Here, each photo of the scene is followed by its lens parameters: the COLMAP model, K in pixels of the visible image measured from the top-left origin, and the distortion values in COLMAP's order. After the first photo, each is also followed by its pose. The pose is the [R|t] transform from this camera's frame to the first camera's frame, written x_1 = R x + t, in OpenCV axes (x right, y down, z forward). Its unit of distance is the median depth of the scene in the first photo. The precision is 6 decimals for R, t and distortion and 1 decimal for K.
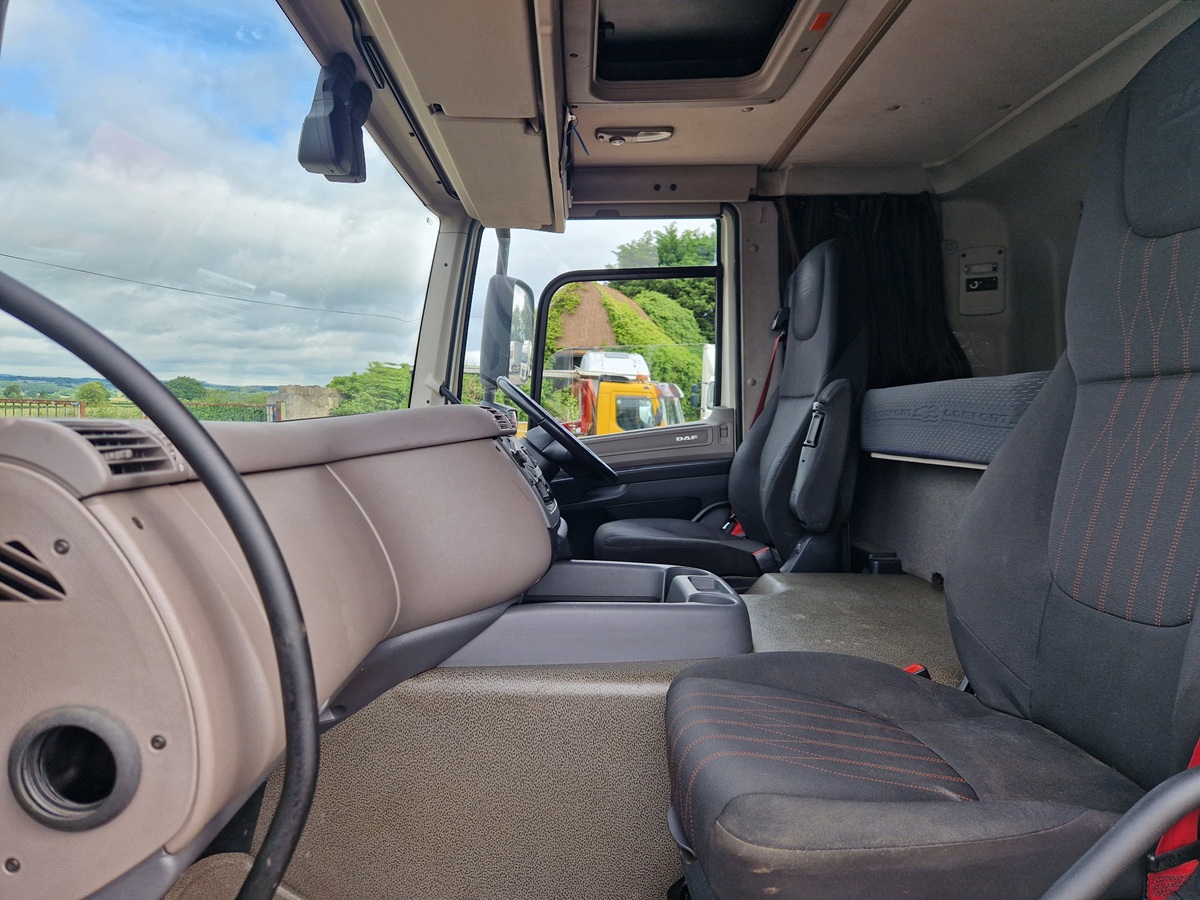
lens RADIAL K [[809.6, 0, 583.1], [0, 809.6, 432.0], [0, 0, 1]] dist [0.075742, -0.081552]
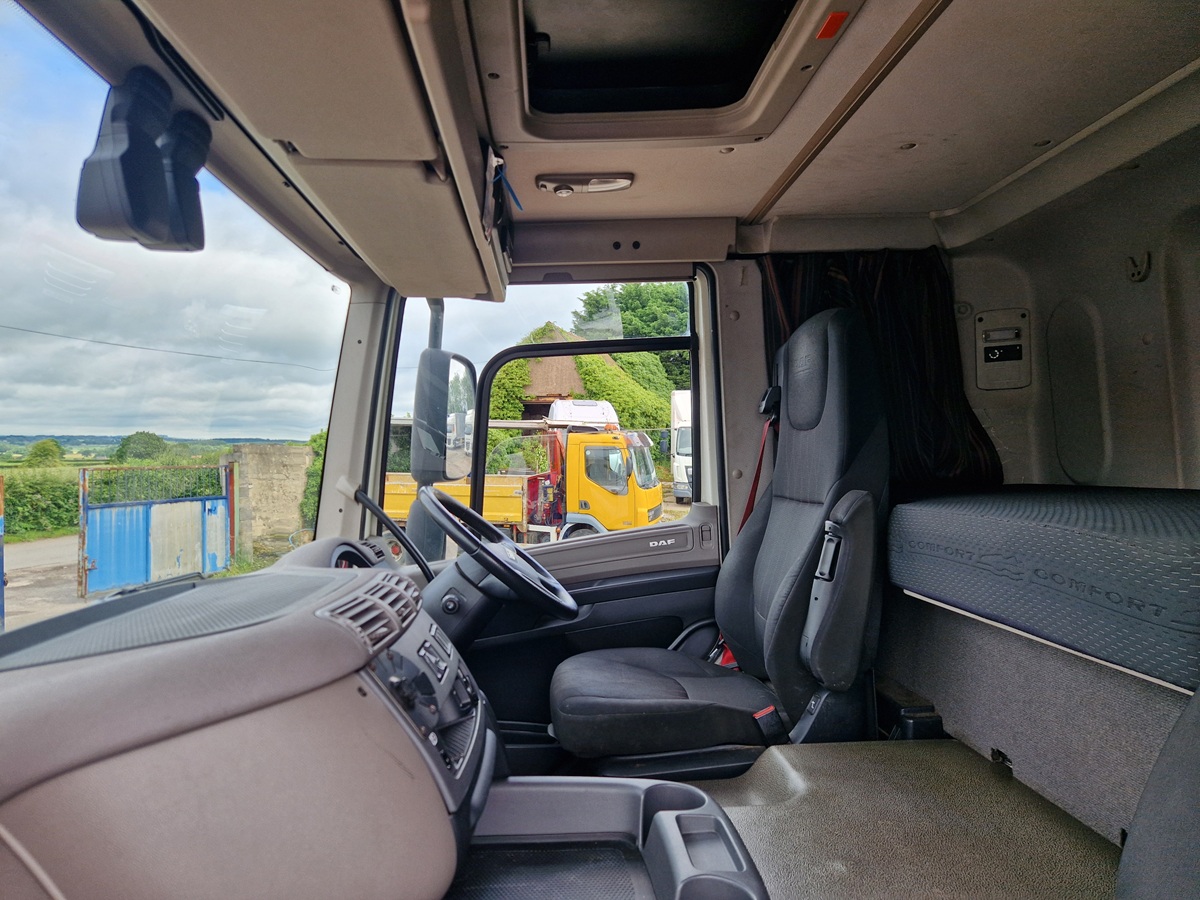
lens RADIAL K [[799.1, 0, 596.7], [0, 799.1, 440.0], [0, 0, 1]] dist [0.076324, -0.067292]
pose [[0.998251, -0.026251, 0.052974, 0.022567], [0.028350, 0.998826, -0.039274, -0.071931], [-0.051881, 0.040707, 0.997823, 0.198232]]
